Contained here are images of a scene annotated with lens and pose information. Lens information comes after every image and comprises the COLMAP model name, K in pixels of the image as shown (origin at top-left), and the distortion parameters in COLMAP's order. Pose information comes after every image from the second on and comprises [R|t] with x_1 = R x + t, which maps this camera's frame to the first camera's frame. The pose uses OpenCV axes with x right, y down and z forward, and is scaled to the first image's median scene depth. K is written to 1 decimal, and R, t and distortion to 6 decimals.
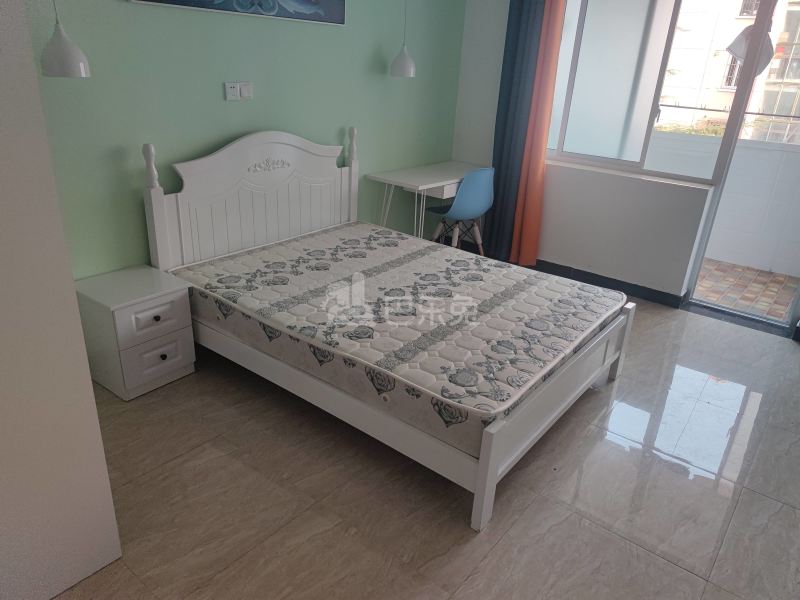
lens RADIAL K [[570.6, 0, 397.0], [0, 570.6, 305.3], [0, 0, 1]] dist [0.071302, -0.076623]
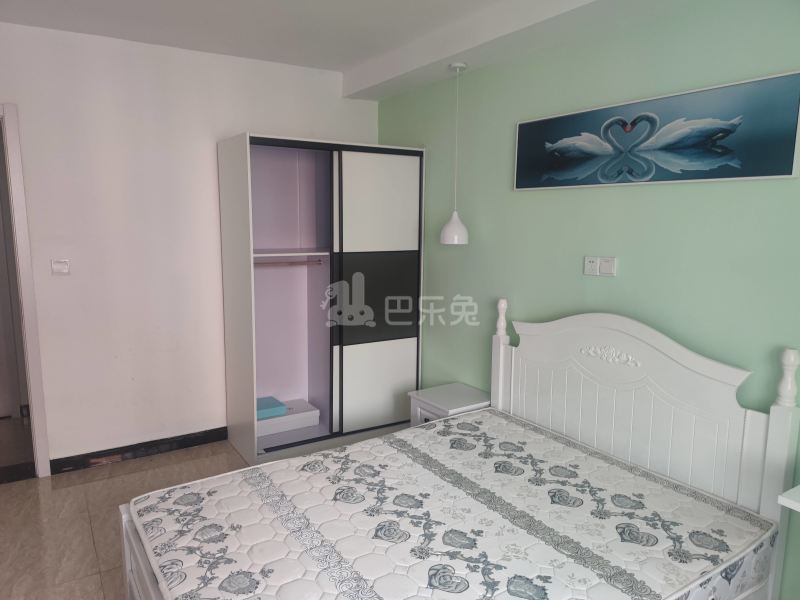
lens RADIAL K [[570.6, 0, 397.0], [0, 570.6, 305.3], [0, 0, 1]] dist [0.071302, -0.076623]
pose [[-0.327065, 0.093666, -0.940348, 0.630578], [-0.394414, 0.890732, 0.225906, -0.381063], [0.858758, 0.444773, -0.254384, 0.952203]]
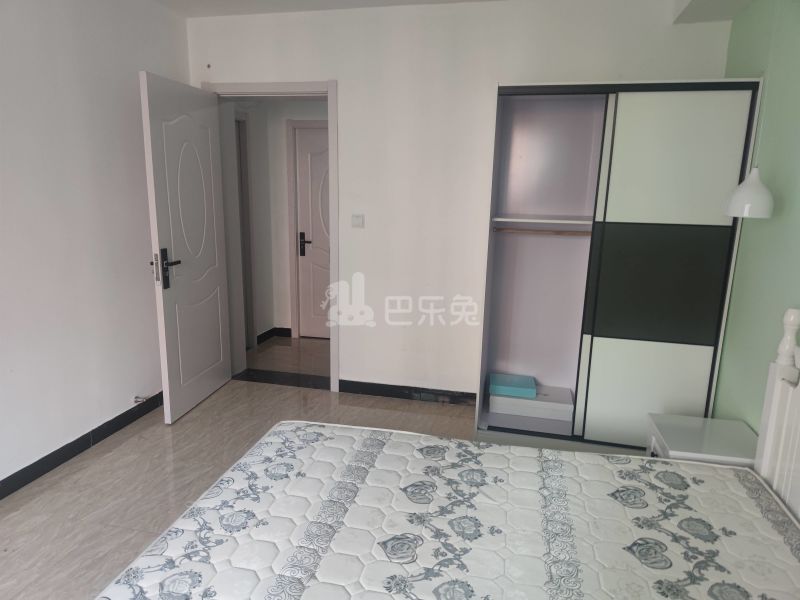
lens RADIAL K [[570.6, 0, 397.0], [0, 570.6, 305.3], [0, 0, 1]] dist [0.071302, -0.076623]
pose [[-0.901363, 0.024615, -0.432363, 0.294295], [-0.228627, 0.820868, 0.523360, -0.472180], [0.367796, 0.570588, -0.734272, 1.154390]]
